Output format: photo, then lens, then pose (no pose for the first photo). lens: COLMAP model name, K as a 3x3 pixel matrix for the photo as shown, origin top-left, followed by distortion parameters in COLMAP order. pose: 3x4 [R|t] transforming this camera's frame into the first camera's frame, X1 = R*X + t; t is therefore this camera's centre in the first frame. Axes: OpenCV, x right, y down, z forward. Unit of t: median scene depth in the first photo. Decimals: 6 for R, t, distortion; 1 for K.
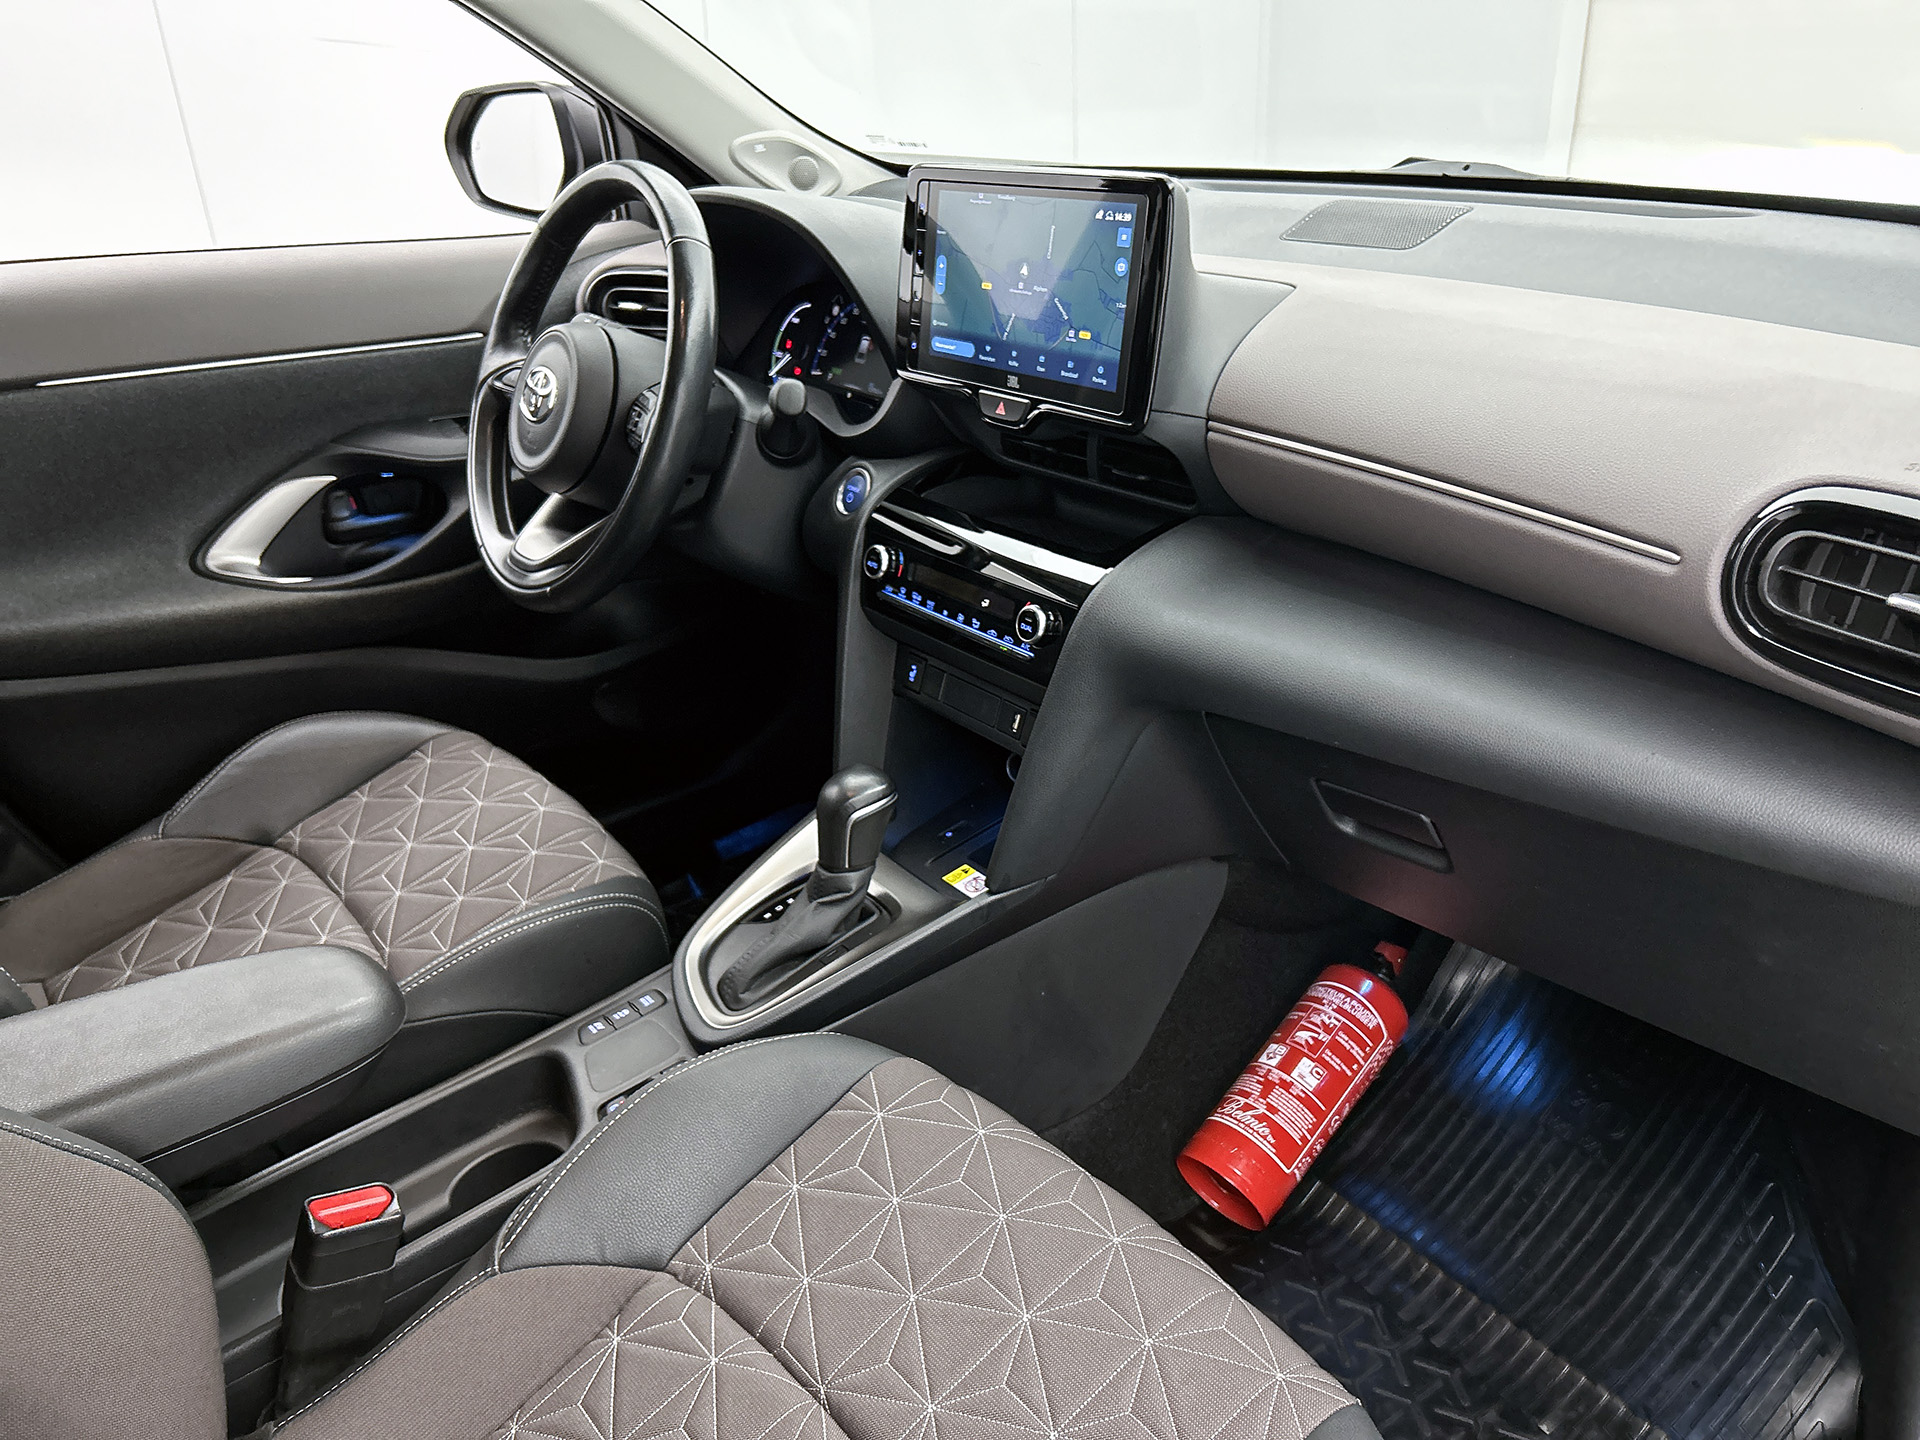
lens RADIAL K [[1468.8, 0, 955.9], [0, 1468.8, 732.9], [0, 0, 1]] dist [0.008903, 0.003412]
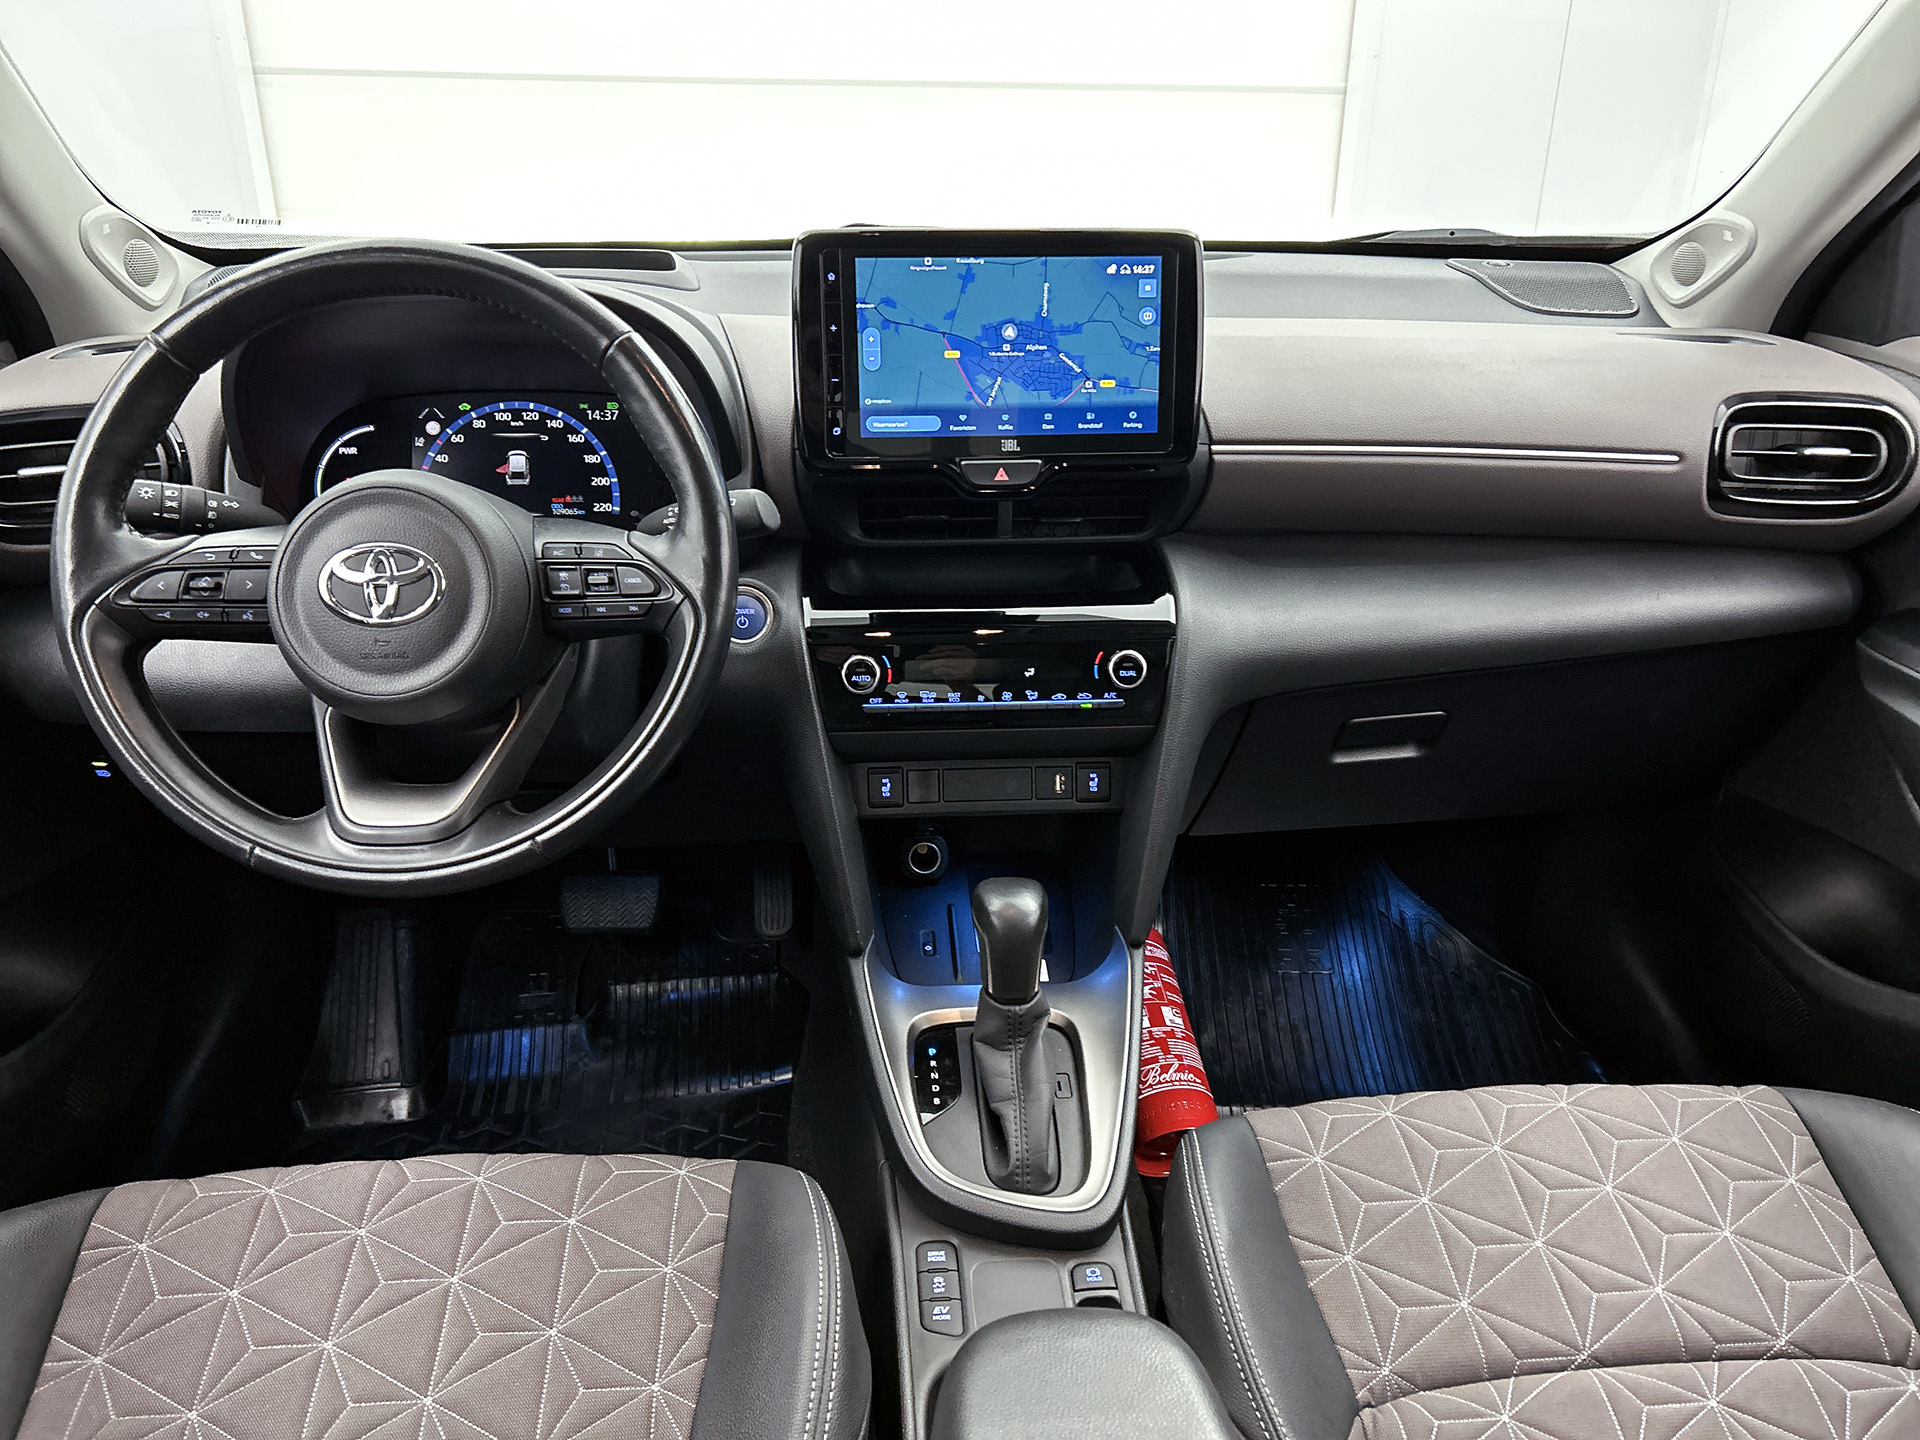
lens RADIAL K [[1476.9, 0, 960.0], [0, 1476.9, 720.0], [0, 0, 1]] dist [0.063870, -0.079286]
pose [[0.551636, -0.279896, 0.785720, -0.779524], [0.329807, 0.938440, 0.102749, -0.174198], [-0.766110, 0.202456, 0.609989, 0.447750]]
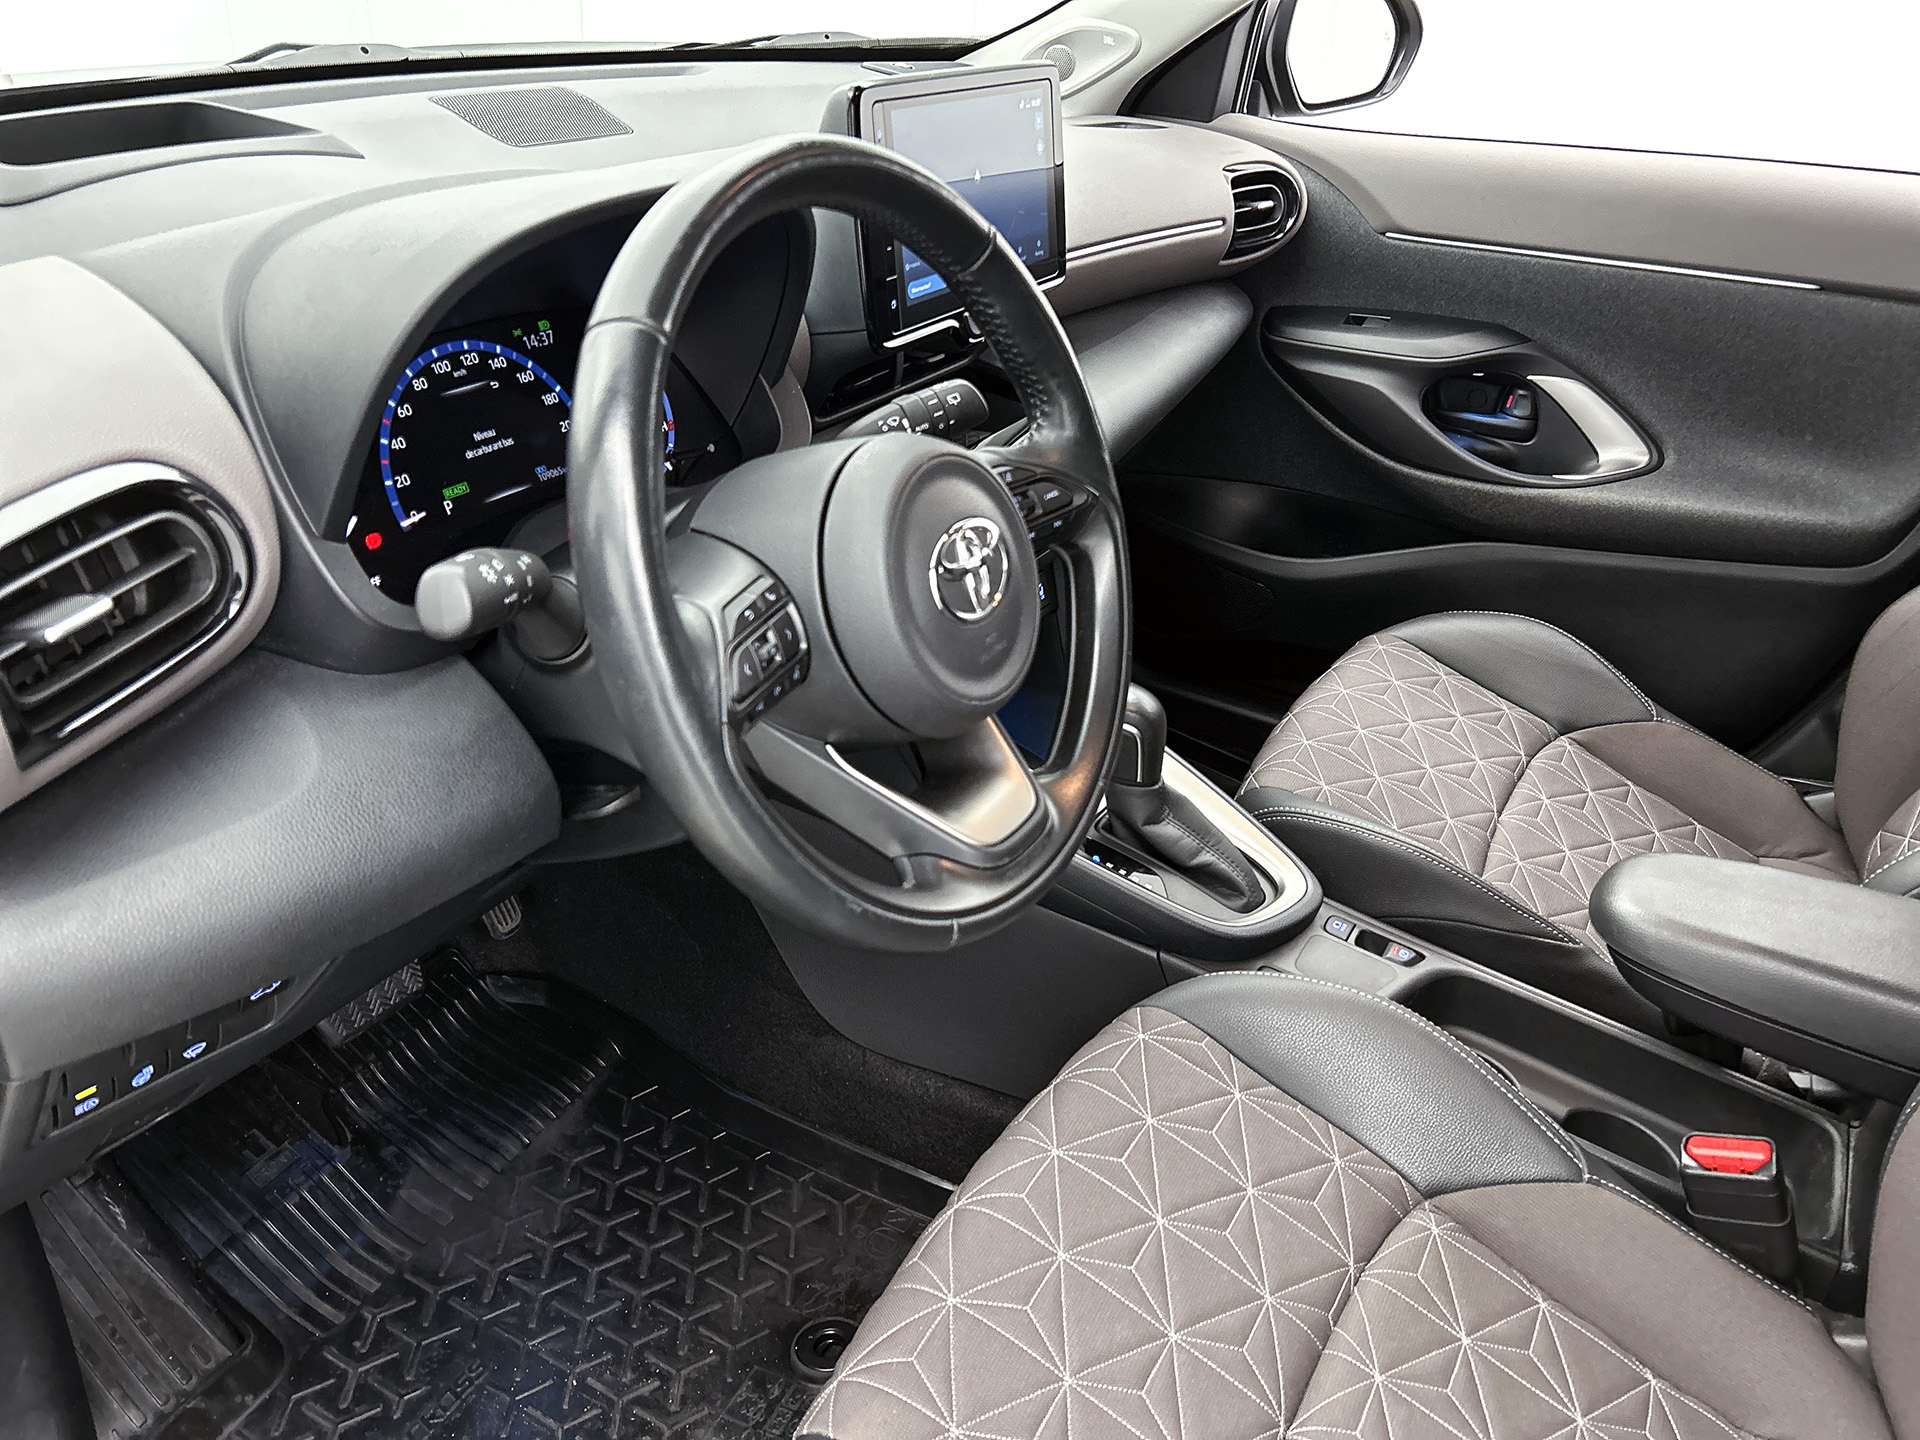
lens RADIAL K [[1476.9, 0, 960.0], [0, 1476.9, 720.0], [0, 0, 1]] dist [0.063870, -0.079286]
pose [[-0.380018, -0.434990, 0.816314, -0.872633], [0.347266, 0.750872, 0.561781, -0.571528], [-0.857317, 0.496965, -0.134288, 1.251653]]
